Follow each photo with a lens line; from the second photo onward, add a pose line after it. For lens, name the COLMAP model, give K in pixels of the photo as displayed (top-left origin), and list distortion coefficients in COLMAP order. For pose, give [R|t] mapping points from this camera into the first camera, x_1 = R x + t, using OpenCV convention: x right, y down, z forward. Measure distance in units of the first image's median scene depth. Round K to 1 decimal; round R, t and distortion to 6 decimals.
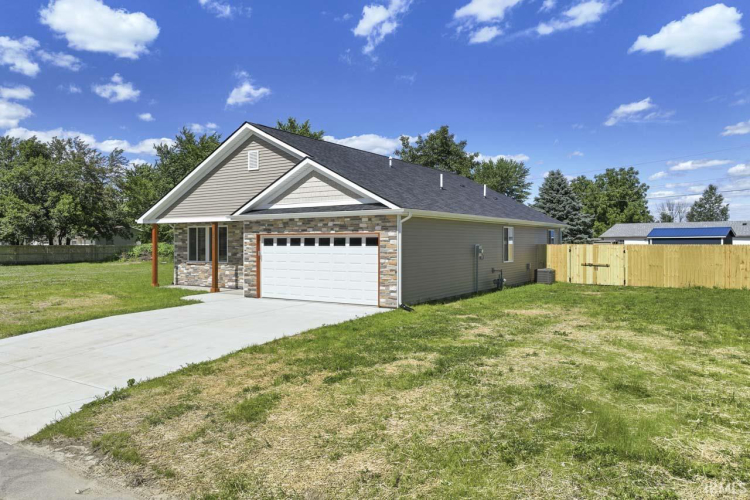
lens RADIAL K [[530.9, 0, 375.0], [0, 530.9, 250.0], [0, 0, 1]] dist [0.007397, 0.003764]
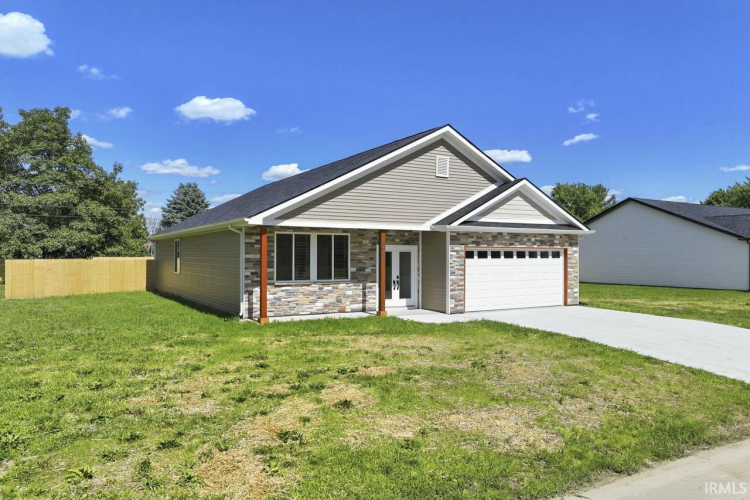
lens RADIAL K [[530.9, 0, 375.0], [0, 530.9, 250.0], [0, 0, 1]] dist [0.007397, 0.003764]
pose [[0.436170, 0.010465, 0.899803, -1.174841], [0.010548, 0.999804, -0.016741, -0.009258], [-0.899802, 0.016793, 0.435974, 0.742377]]
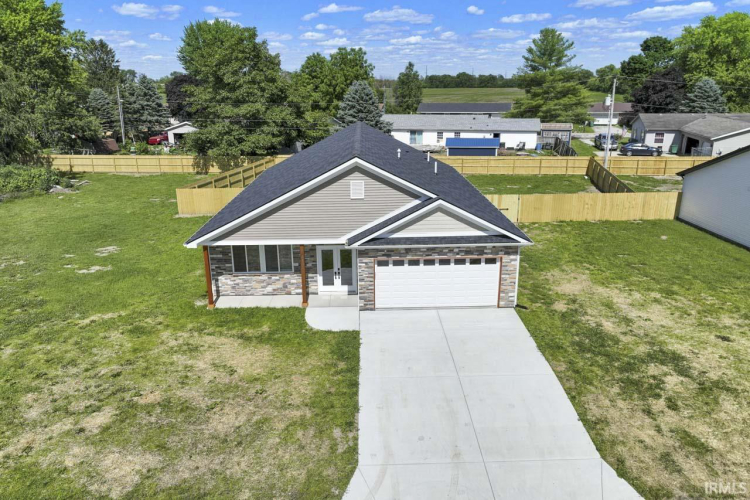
lens RADIAL K [[524.3, 0, 375.0], [0, 524.3, 250.0], [0, 0, 1]] dist [0.006210, 0.002450]
pose [[0.821557, -0.181195, 0.540567, -0.835464], [0.017923, 0.955892, 0.293169, -0.381345], [-0.569845, -0.231166, 0.788567, 0.126446]]
